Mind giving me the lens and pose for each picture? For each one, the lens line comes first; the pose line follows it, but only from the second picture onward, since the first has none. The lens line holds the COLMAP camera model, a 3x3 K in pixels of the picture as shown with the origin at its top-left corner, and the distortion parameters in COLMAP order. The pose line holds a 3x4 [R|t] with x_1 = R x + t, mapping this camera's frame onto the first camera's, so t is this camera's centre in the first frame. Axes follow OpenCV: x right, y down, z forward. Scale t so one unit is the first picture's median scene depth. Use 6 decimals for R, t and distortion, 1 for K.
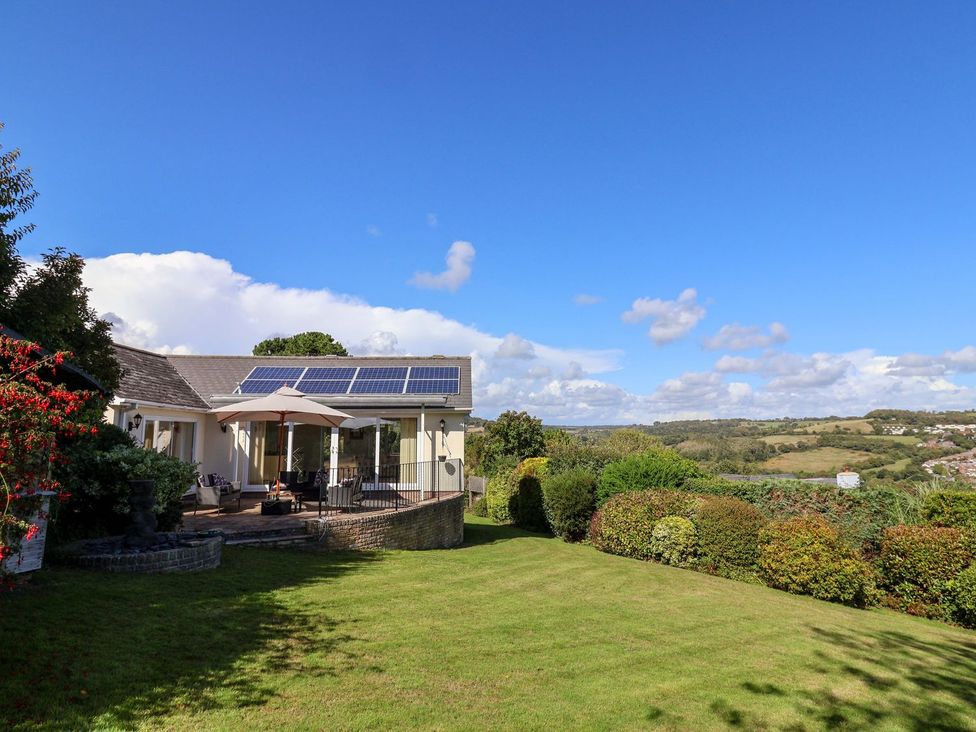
lens RADIAL K [[570.5, 0, 488.0], [0, 570.5, 366.0], [0, 0, 1]] dist [0.005162, -0.018837]
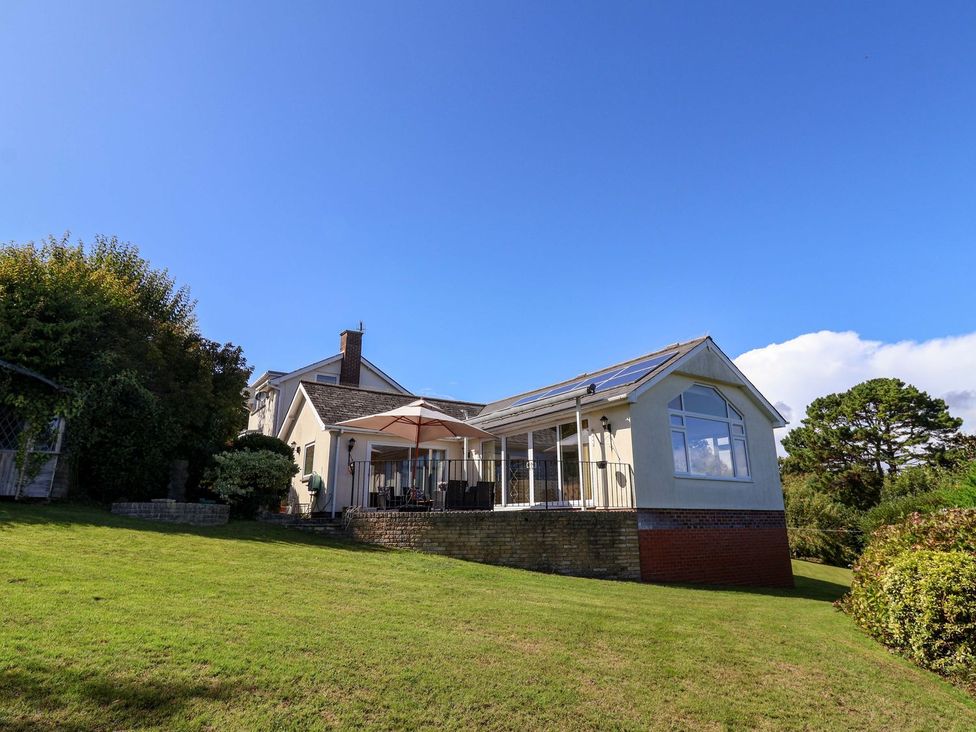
lens RADIAL K [[570.5, 0, 488.0], [0, 570.5, 366.0], [0, 0, 1]] dist [0.005162, -0.018837]
pose [[0.503790, -0.228049, -0.833180, 0.488722], [0.101600, 0.973471, -0.205014, 0.165628], [0.857830, 0.018633, 0.513595, 0.445942]]
